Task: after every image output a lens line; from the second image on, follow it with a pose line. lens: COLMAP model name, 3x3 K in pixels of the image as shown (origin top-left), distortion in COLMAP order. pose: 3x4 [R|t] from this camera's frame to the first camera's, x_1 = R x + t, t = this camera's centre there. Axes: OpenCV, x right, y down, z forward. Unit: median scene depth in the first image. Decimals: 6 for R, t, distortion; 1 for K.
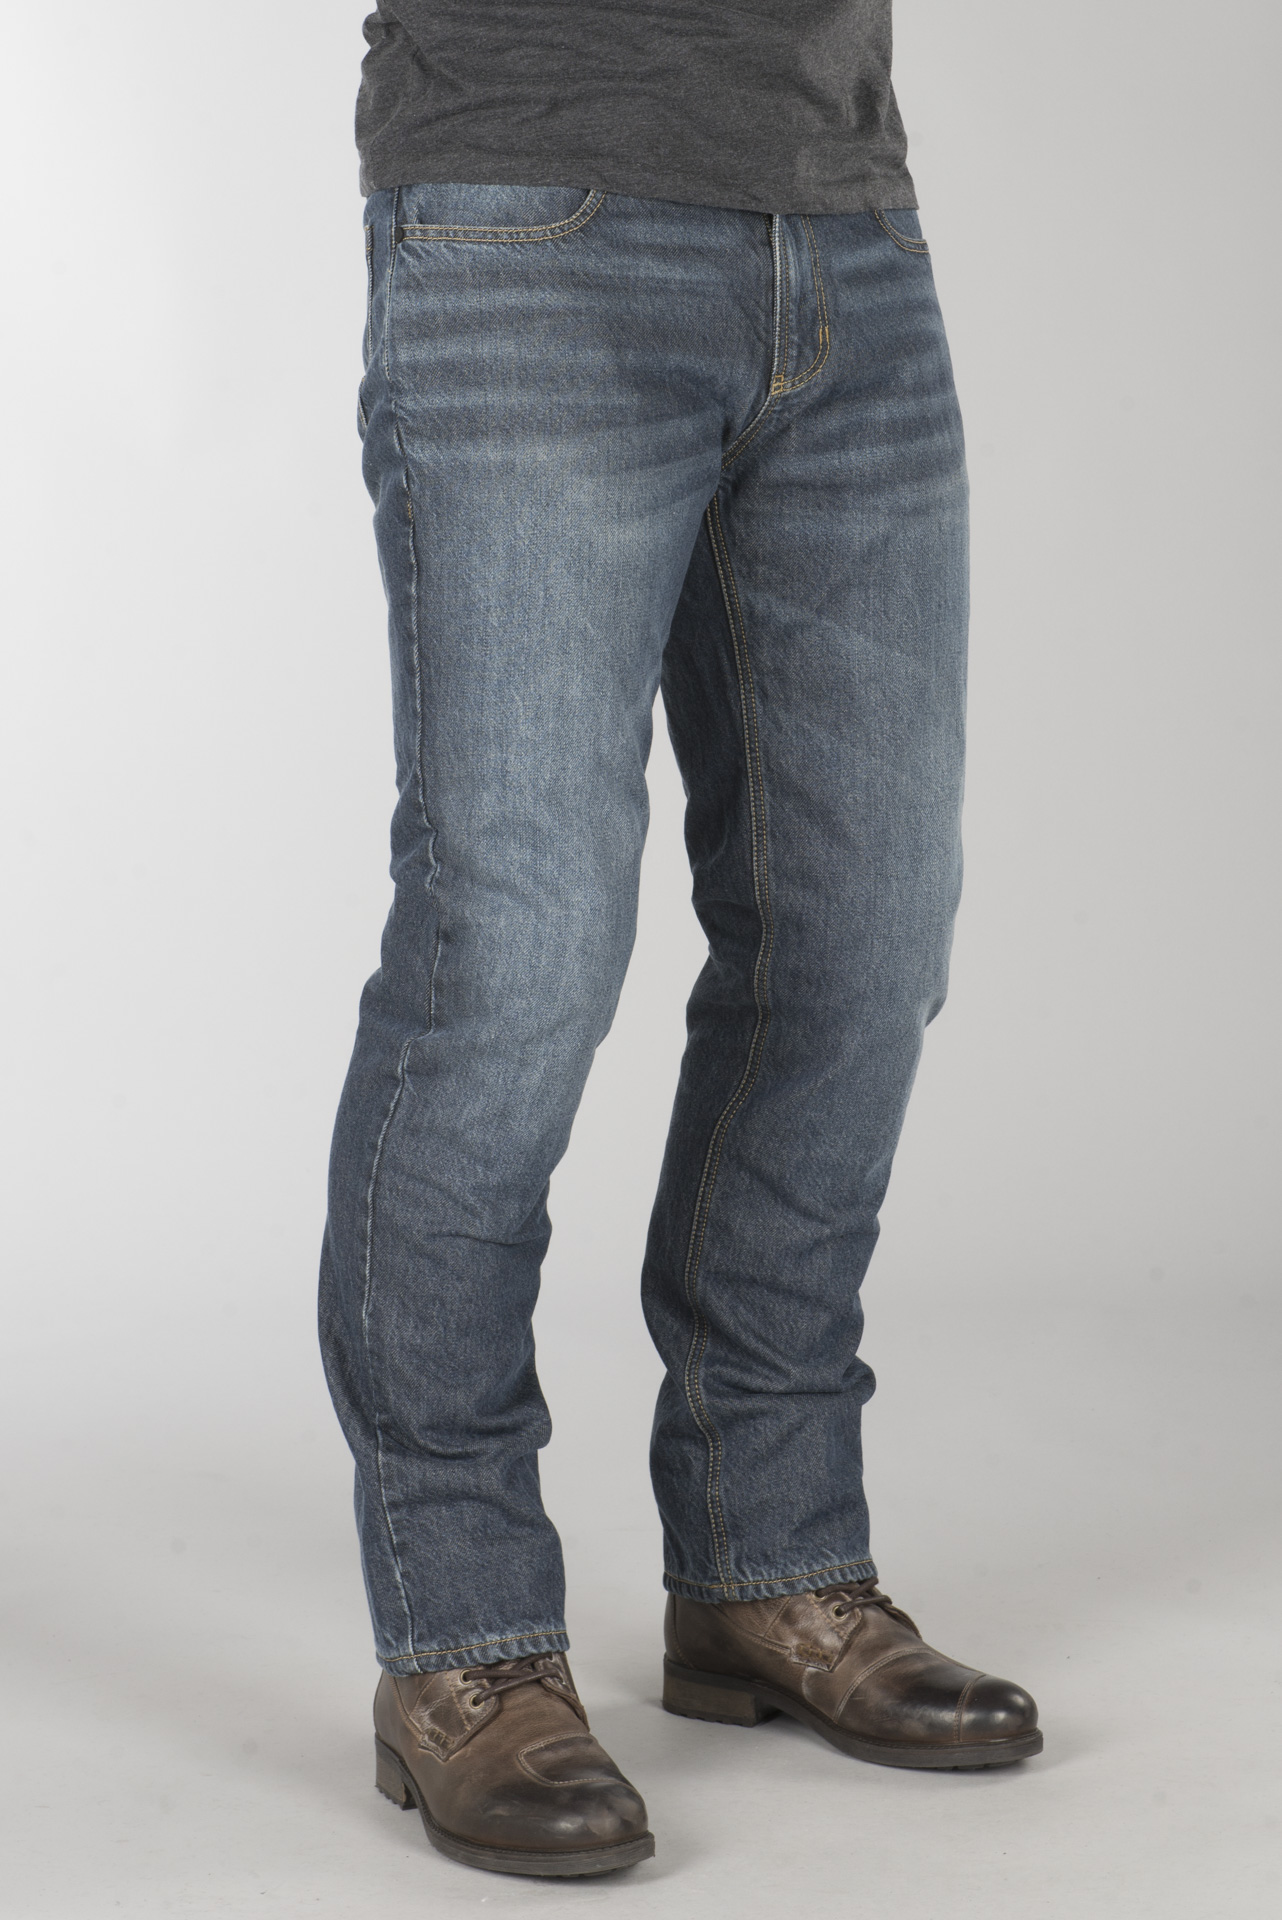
lens RADIAL K [[4263.1, 0, 739.0], [0, 4263.1, 891.7], [0, 0, 1]] dist [0.054005, 0.000000]
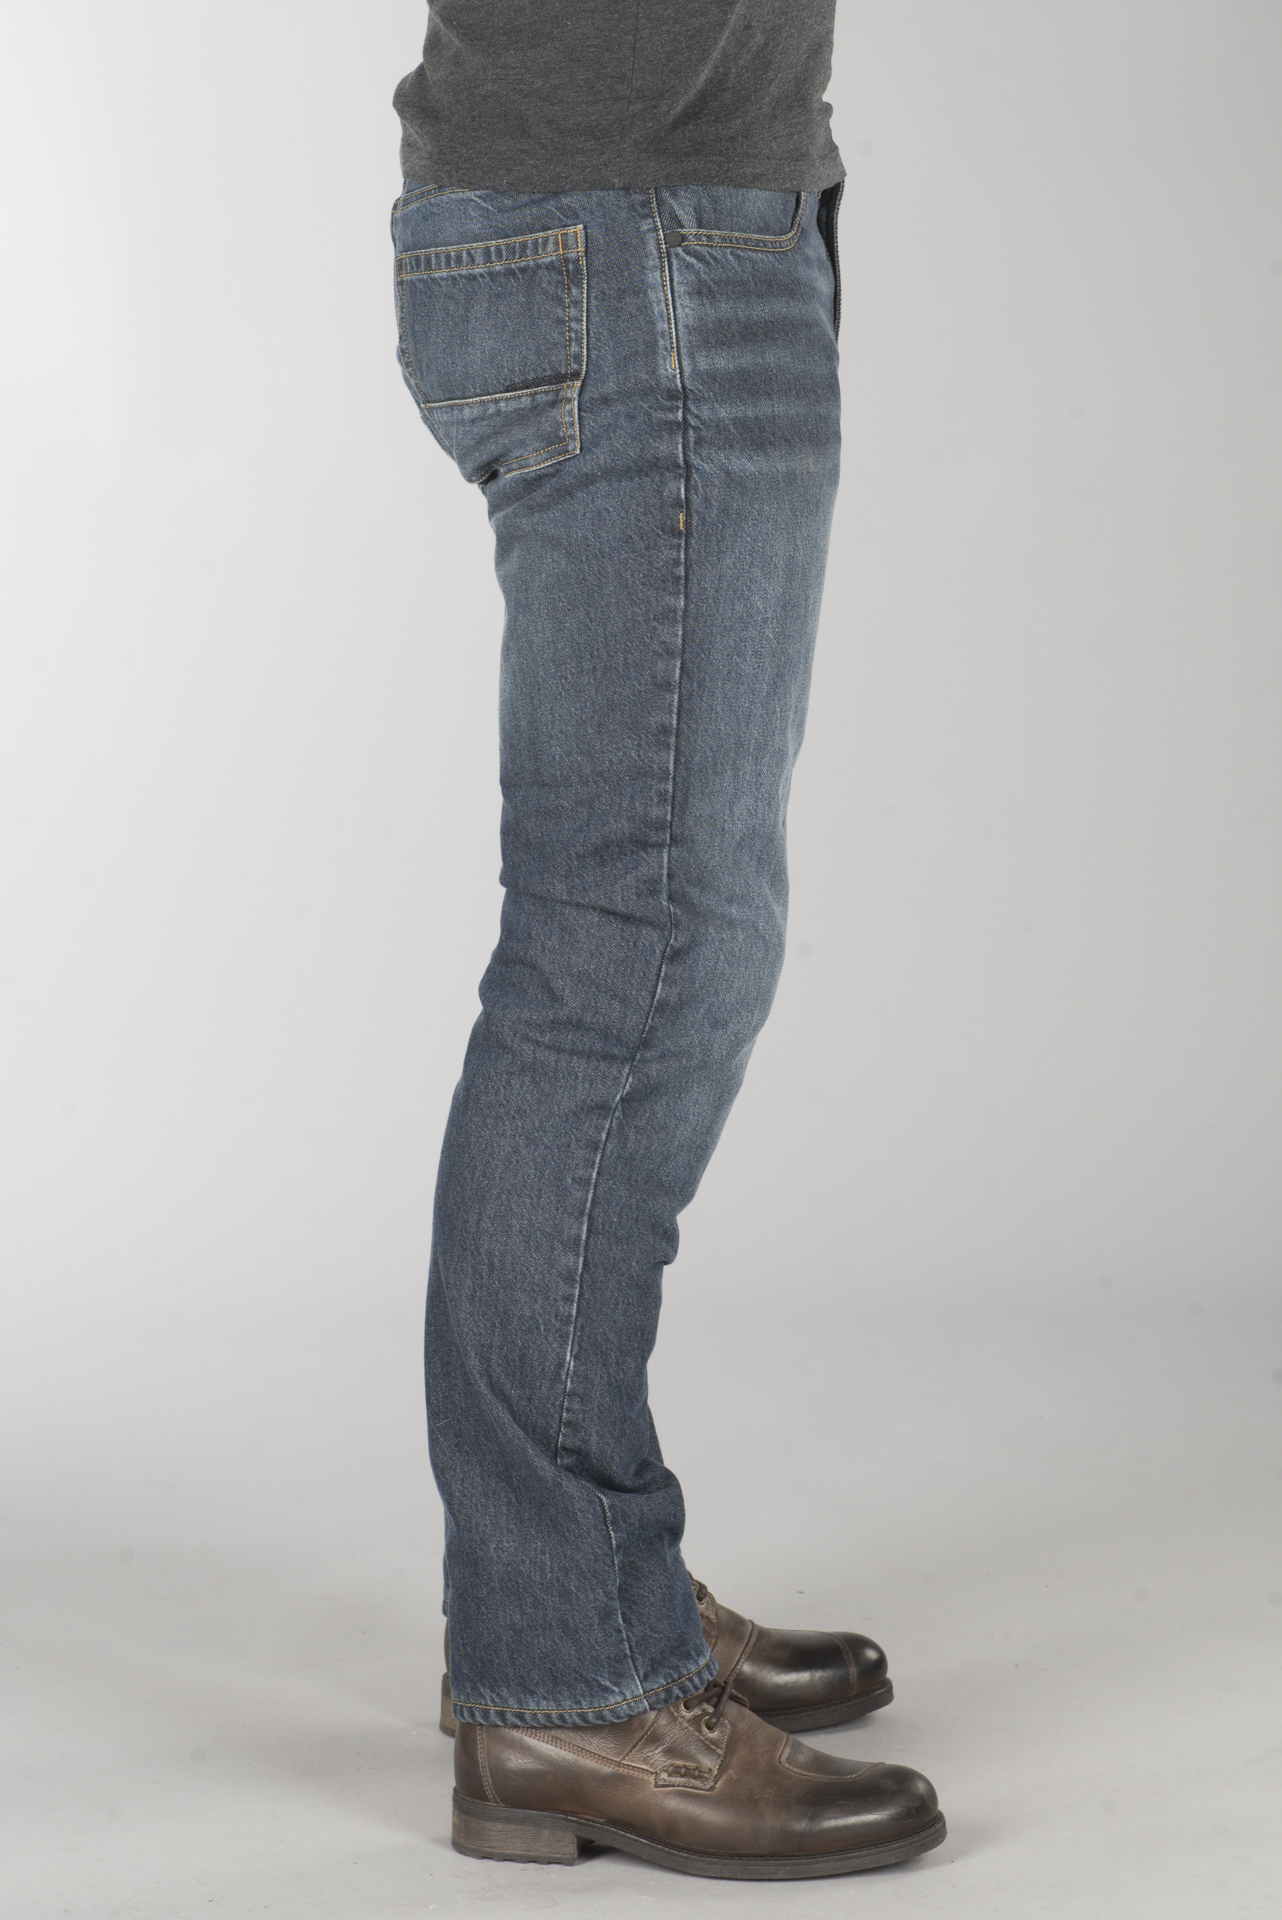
lens RADIAL K [[4263.1, 0, 528.2], [0, 4263.1, 851.7], [0, 0, 1]] dist [0.054005, 0.000000]
pose [[0.677804, -0.071174, 0.731790, -0.811667], [0.059476, 0.997349, 0.041915, -0.056784], [-0.732833, 0.015114, 0.680241, 0.362517]]
